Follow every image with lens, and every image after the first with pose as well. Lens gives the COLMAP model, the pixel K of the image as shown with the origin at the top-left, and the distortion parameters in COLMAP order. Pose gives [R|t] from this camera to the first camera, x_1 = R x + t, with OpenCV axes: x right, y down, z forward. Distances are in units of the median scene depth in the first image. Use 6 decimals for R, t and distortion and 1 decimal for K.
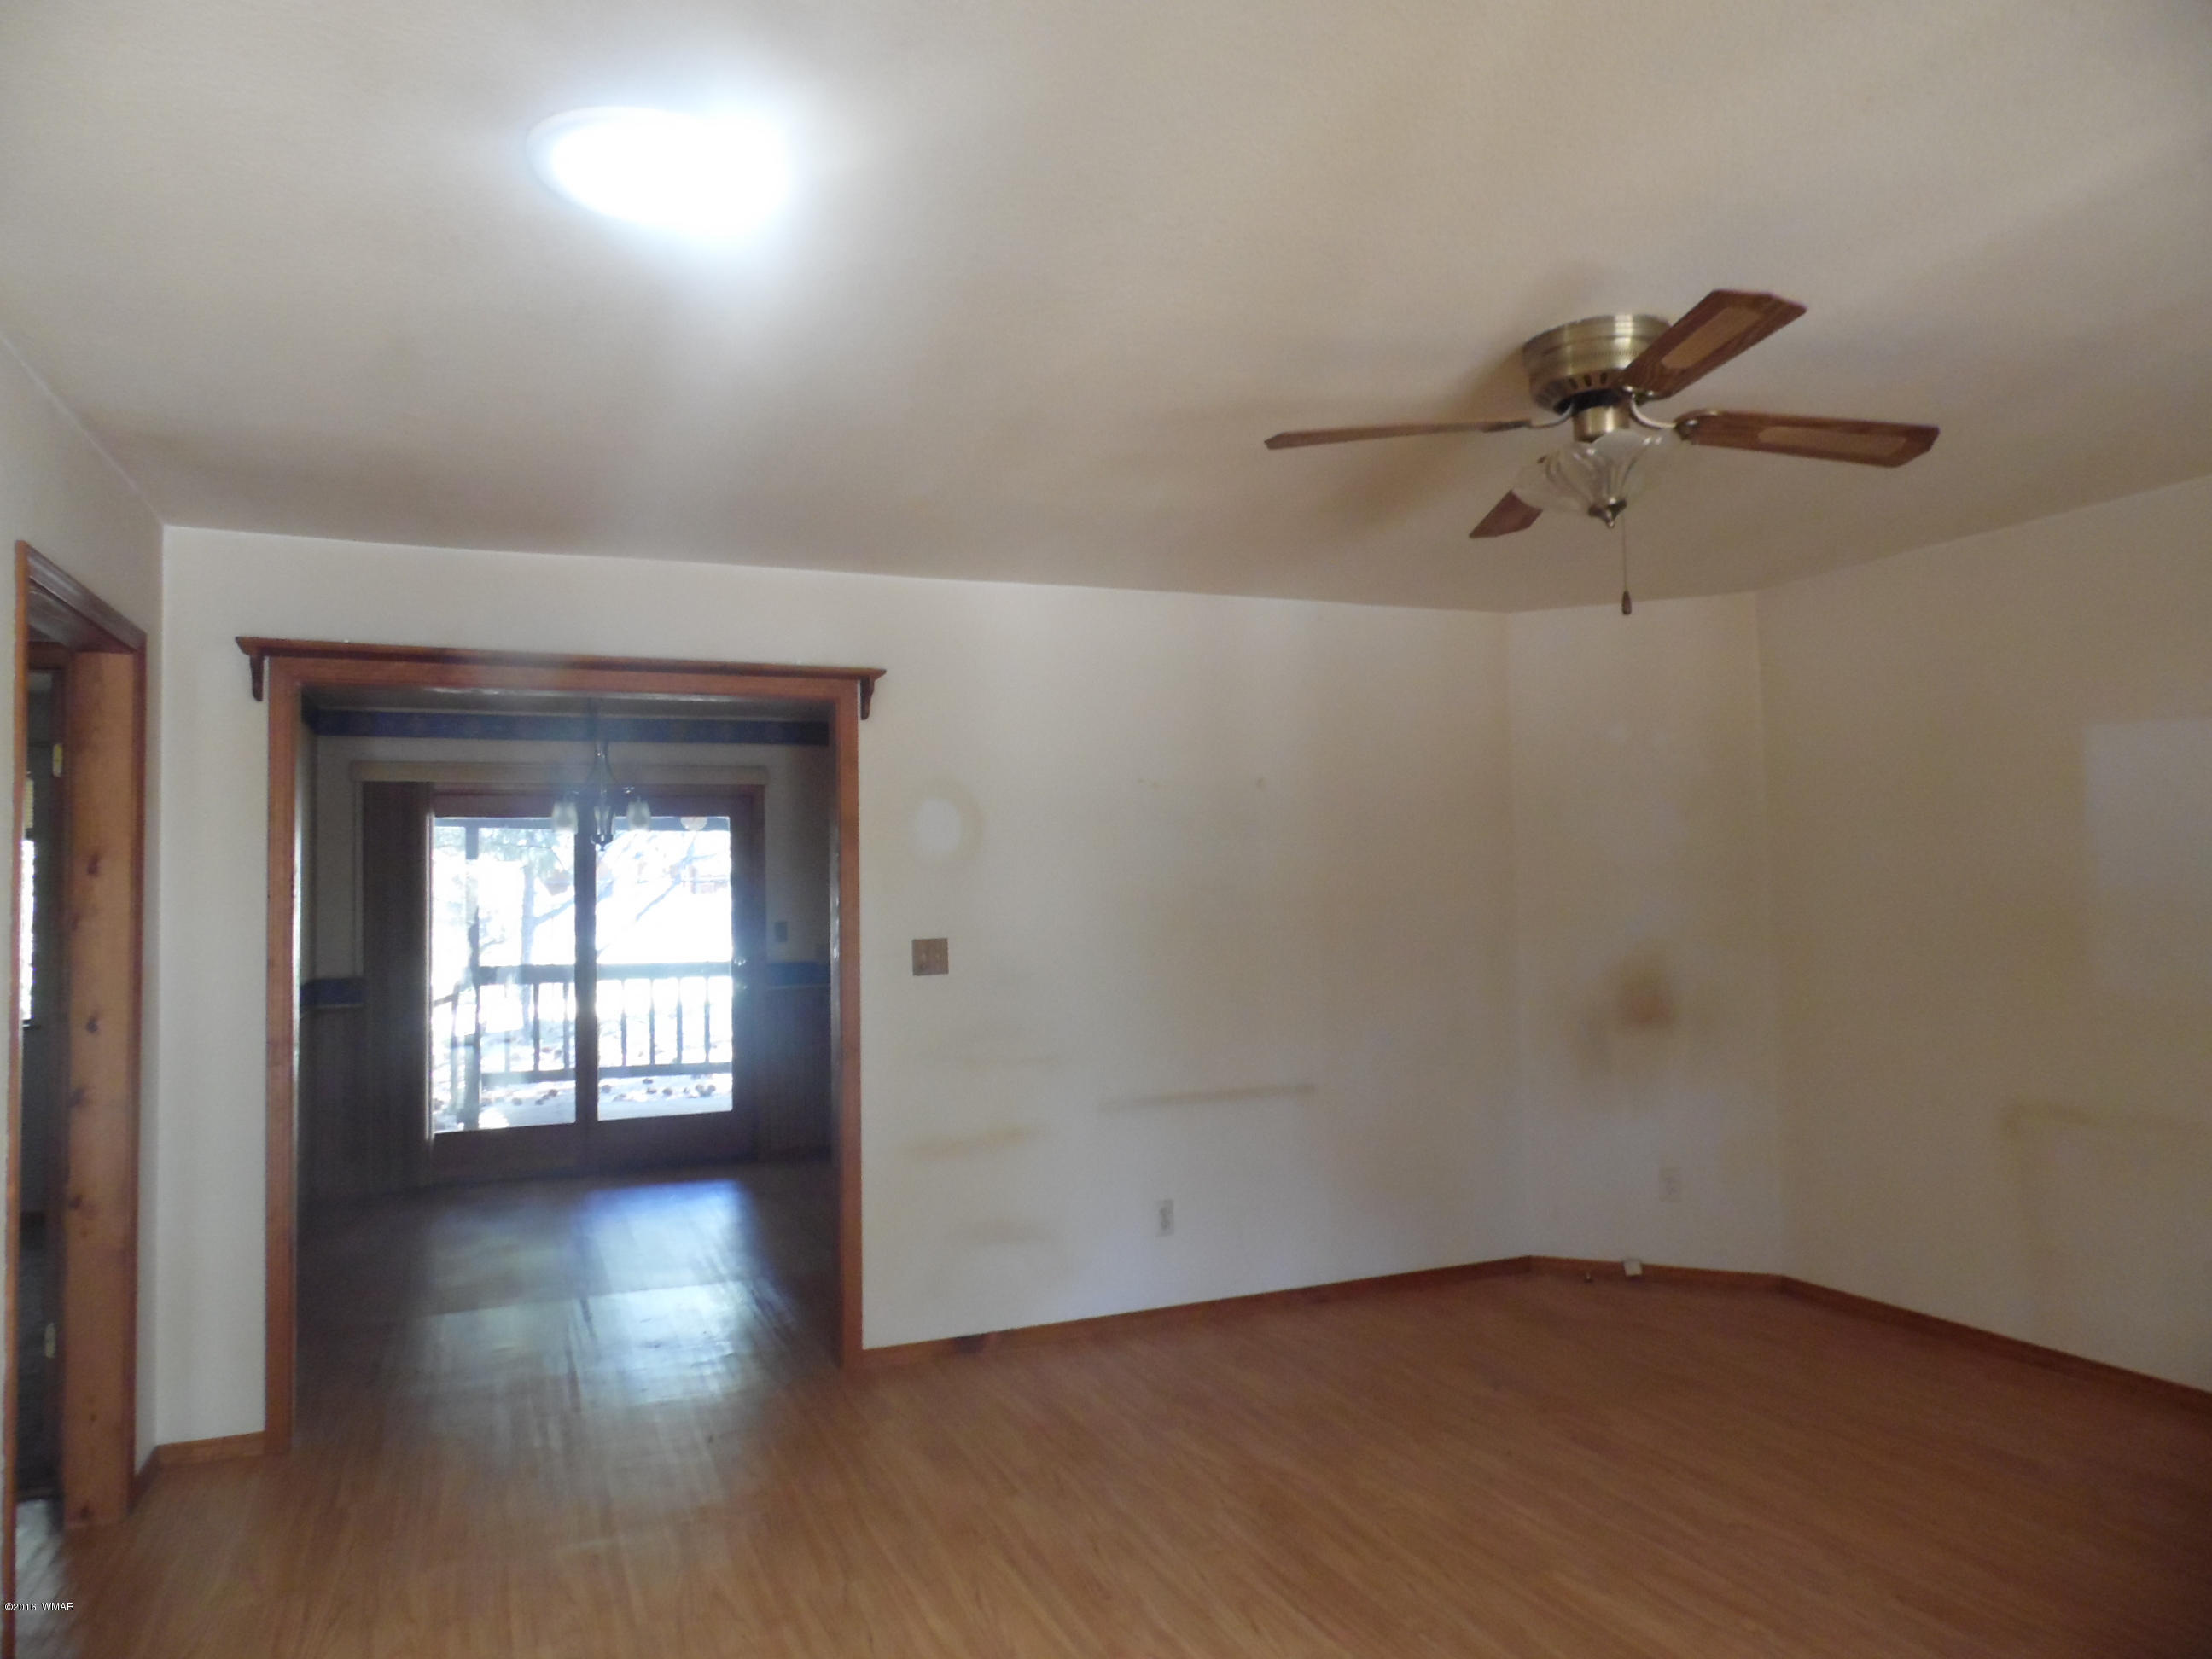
lens RADIAL K [[1479.9, 0, 1098.9], [0, 1479.9, 826.8], [0, 0, 1]] dist [-0.001852, -0.000431]
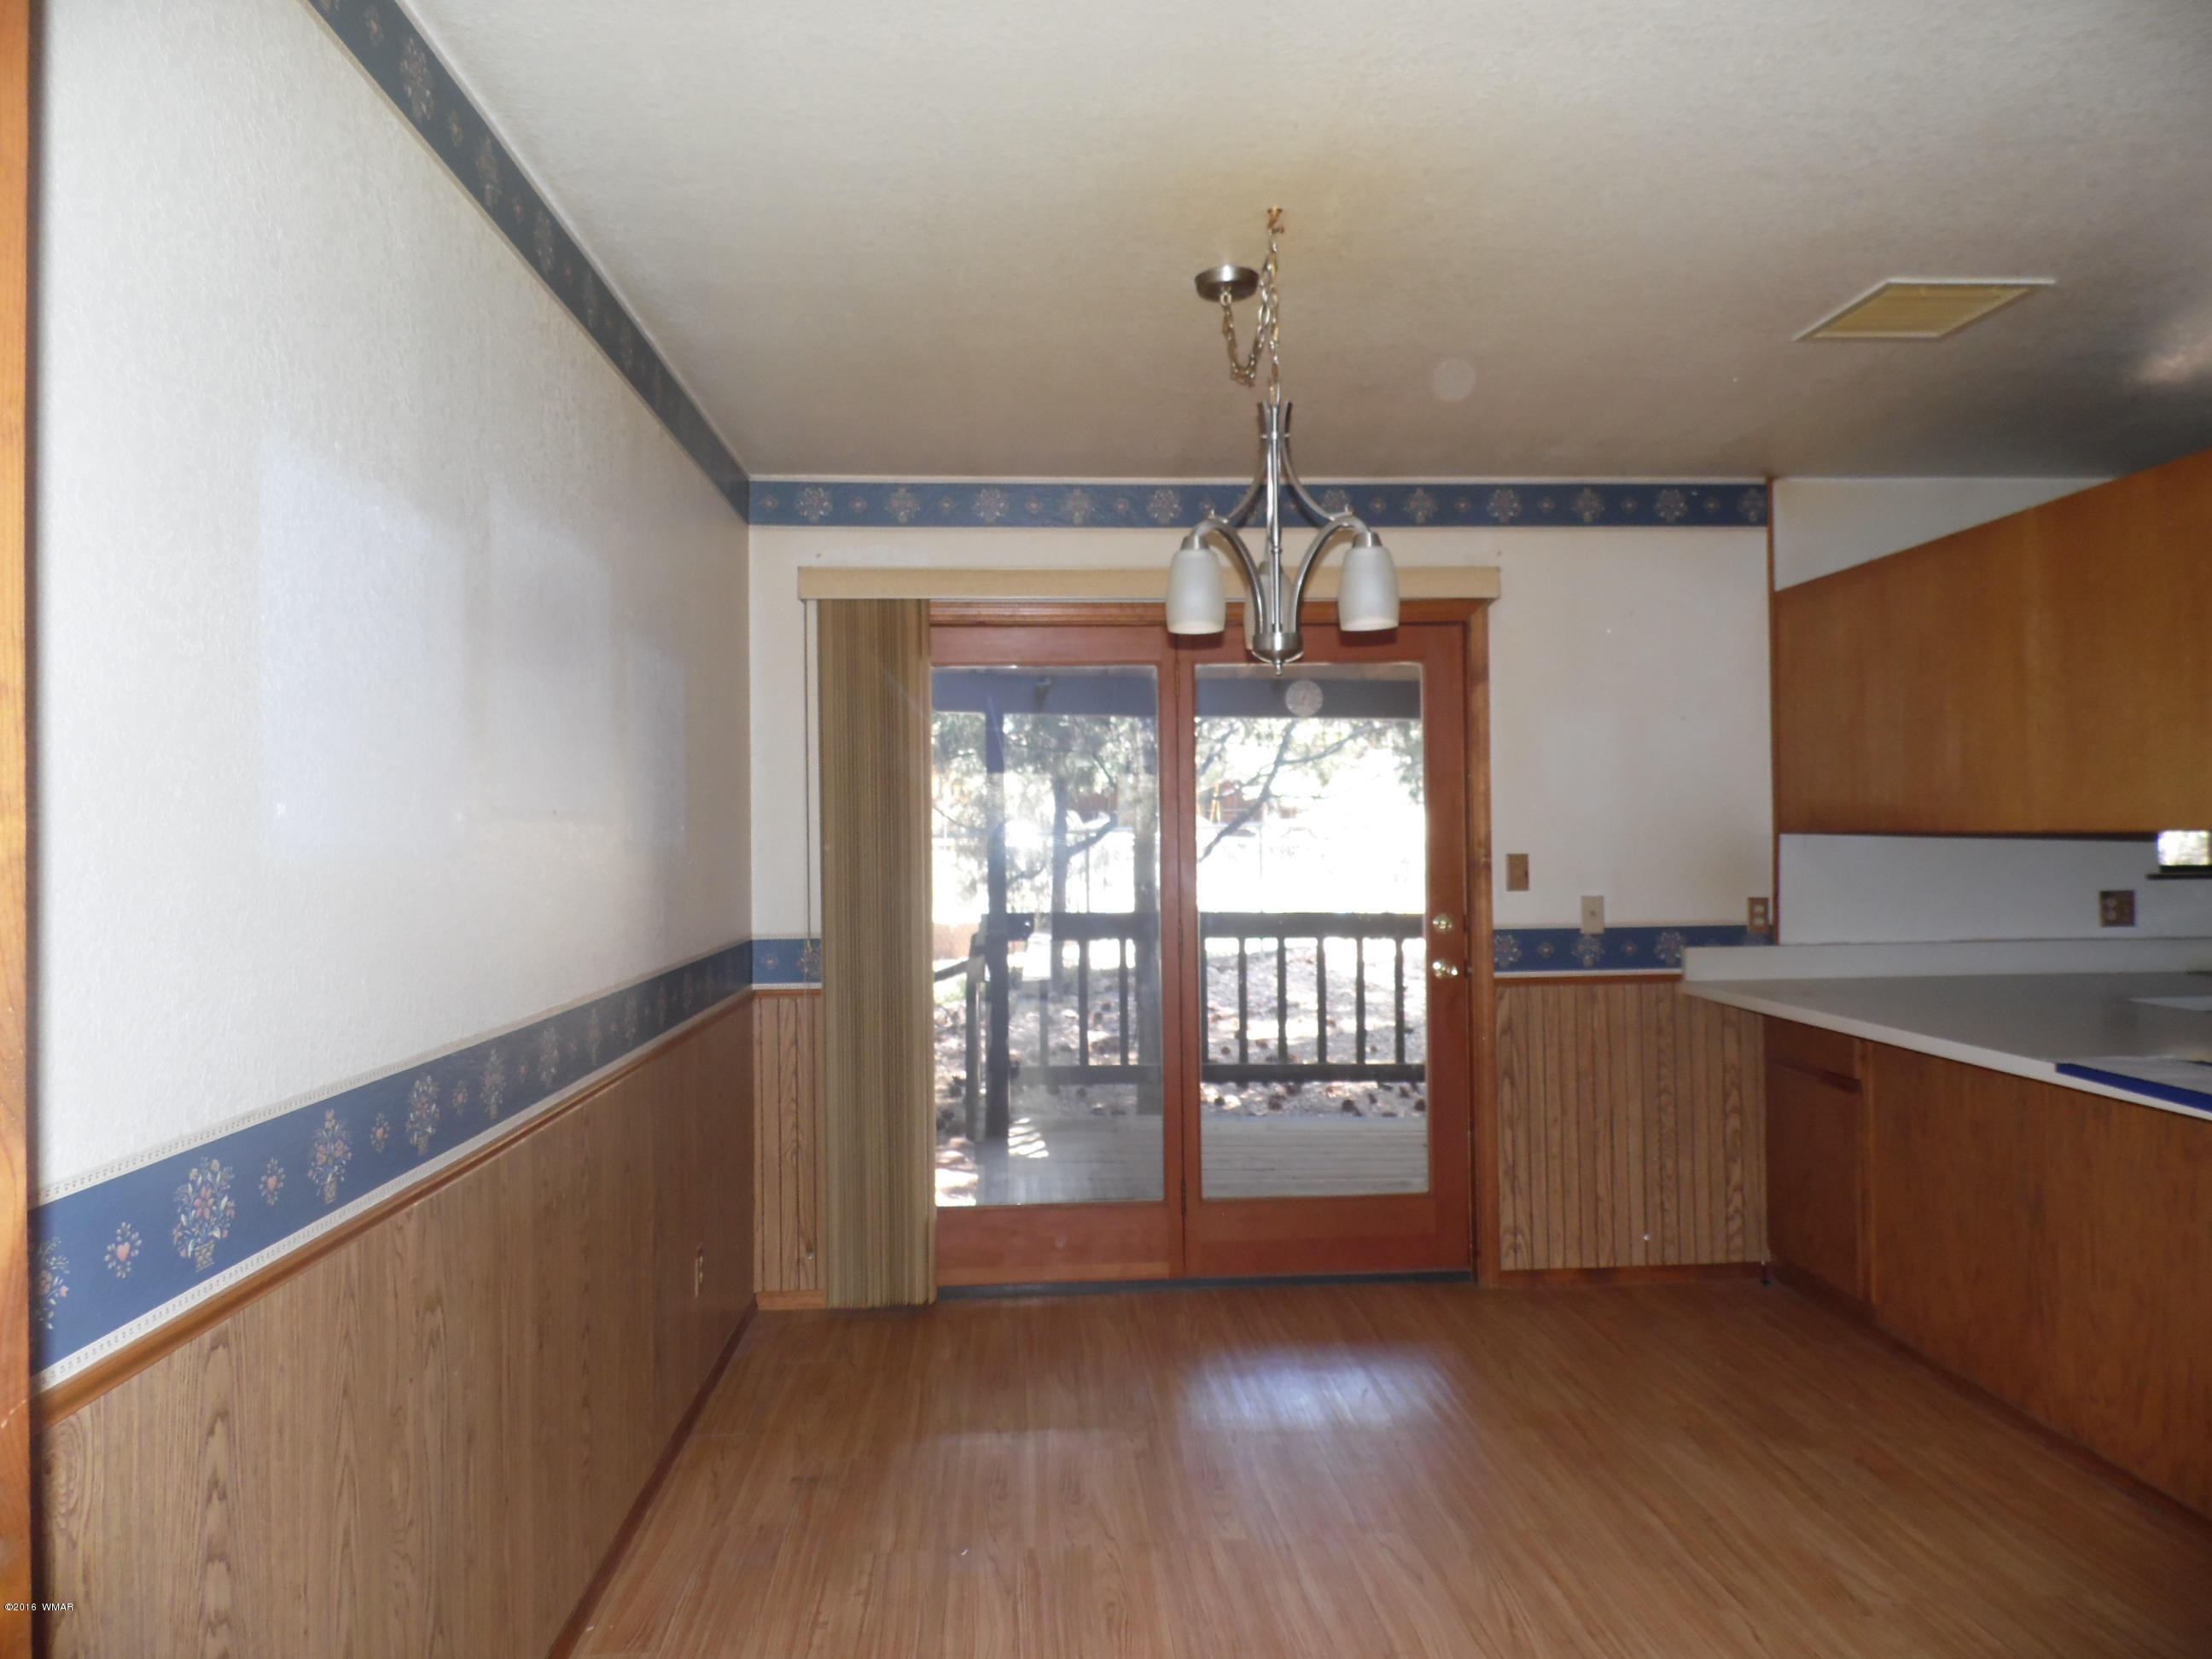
lens RADIAL K [[1479.9, 0, 1109.9], [0, 1479.9, 830.8], [0, 0, 1]] dist [-0.001852, -0.000431]
pose [[0.948688, 0.005477, -0.316166, -0.166365], [0.007878, 0.999130, 0.040949, 0.029276], [0.316115, -0.041338, 0.947820, 0.391383]]
